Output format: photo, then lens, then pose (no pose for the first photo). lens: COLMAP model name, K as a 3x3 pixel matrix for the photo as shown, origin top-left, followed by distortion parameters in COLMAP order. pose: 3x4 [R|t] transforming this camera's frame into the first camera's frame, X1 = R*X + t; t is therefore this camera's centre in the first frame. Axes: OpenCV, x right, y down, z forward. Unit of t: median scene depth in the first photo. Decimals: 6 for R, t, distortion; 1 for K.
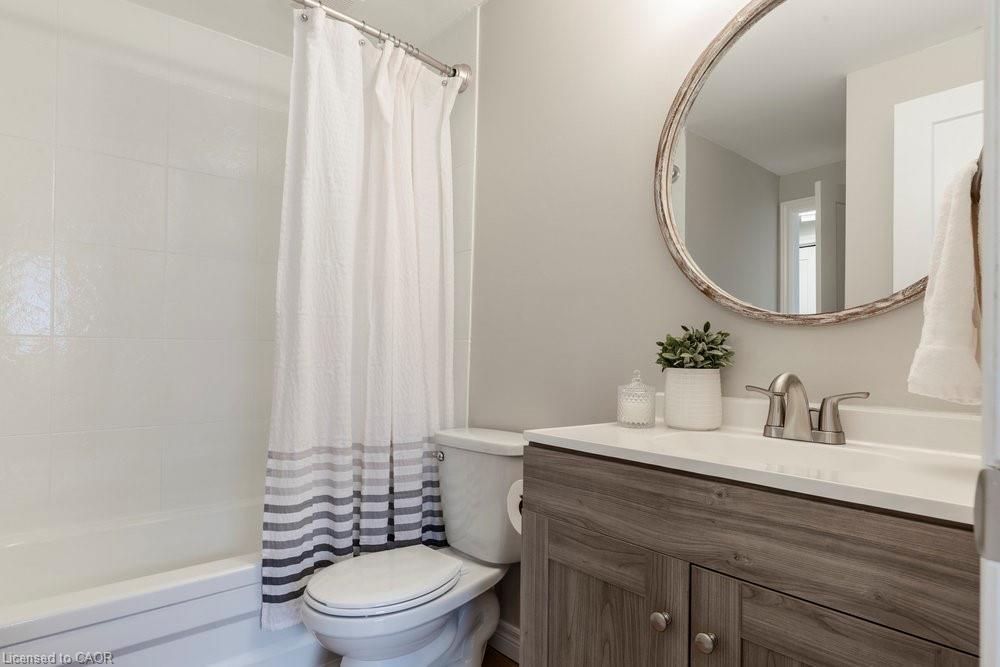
lens RADIAL K [[558.2, 0, 499.2], [0, 558.2, 349.3], [0, 0, 1]] dist [-0.000551, -0.000230]
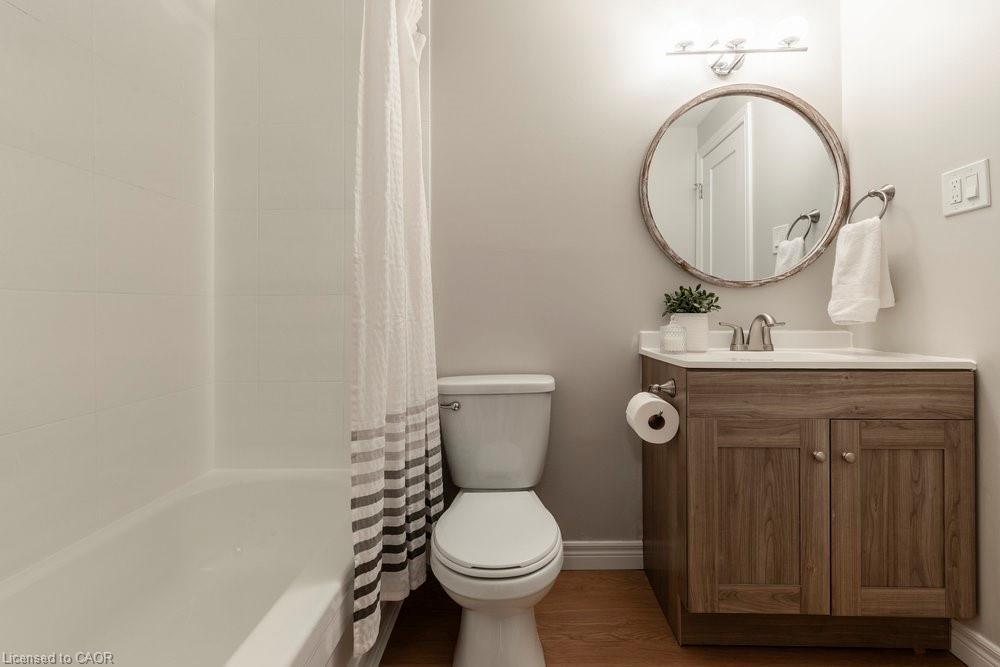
lens RADIAL K [[468.6, 0, 497.4], [0, 468.6, 314.3], [0, 0, 1]] dist [0.004604, -0.000599]
pose [[0.670809, -0.021366, 0.741322, -1.245662], [0.007016, 0.999723, 0.022465, 0.003961], [-0.741597, -0.009868, 0.670773, 0.654877]]
